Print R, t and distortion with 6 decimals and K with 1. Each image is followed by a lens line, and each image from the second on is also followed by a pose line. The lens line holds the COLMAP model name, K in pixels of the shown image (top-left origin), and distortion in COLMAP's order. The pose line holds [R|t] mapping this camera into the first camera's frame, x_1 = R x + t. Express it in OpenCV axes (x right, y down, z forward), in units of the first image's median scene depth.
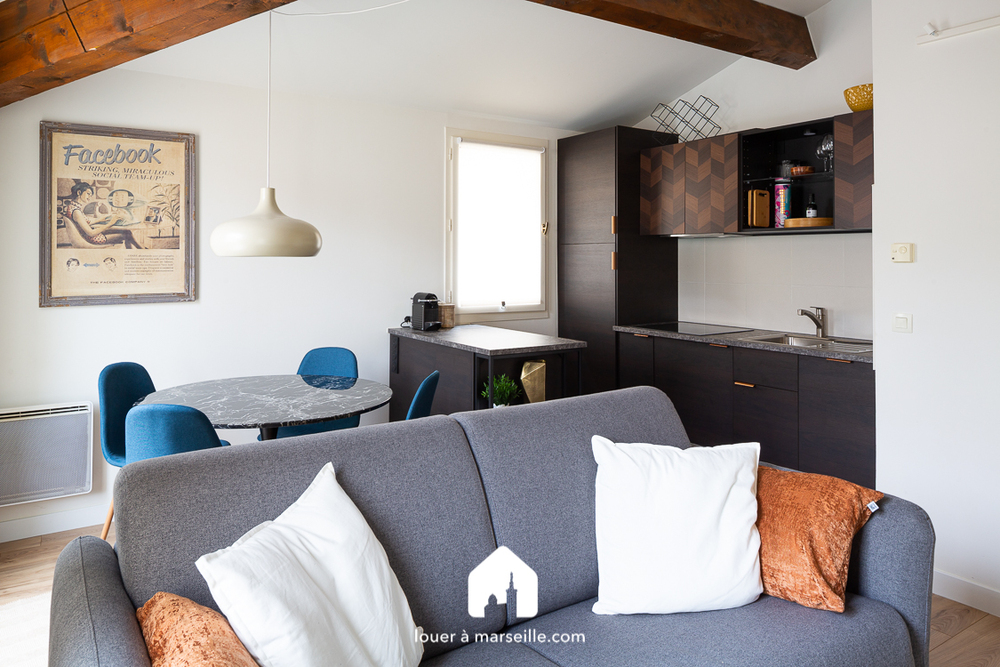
lens RADIAL K [[680.5, 0, 507.9], [0, 680.5, 324.3], [0, 0, 1]] dist [-0.008939, 0.002261]
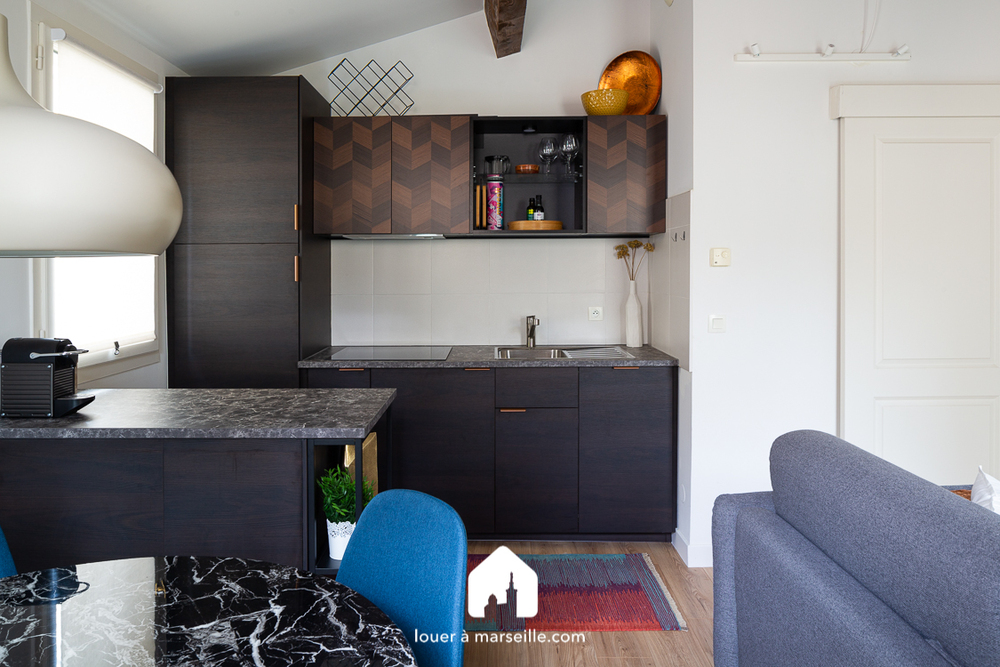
lens RADIAL K [[680.5, 0, 500.9], [0, 680.5, 324.3], [0, 0, 1]] dist [-0.008939, 0.002261]
pose [[0.566441, -0.074593, 0.820720, -0.344319], [0.084468, 0.995905, 0.032217, -0.046489], [-0.819762, 0.051076, 0.570422, 0.487005]]
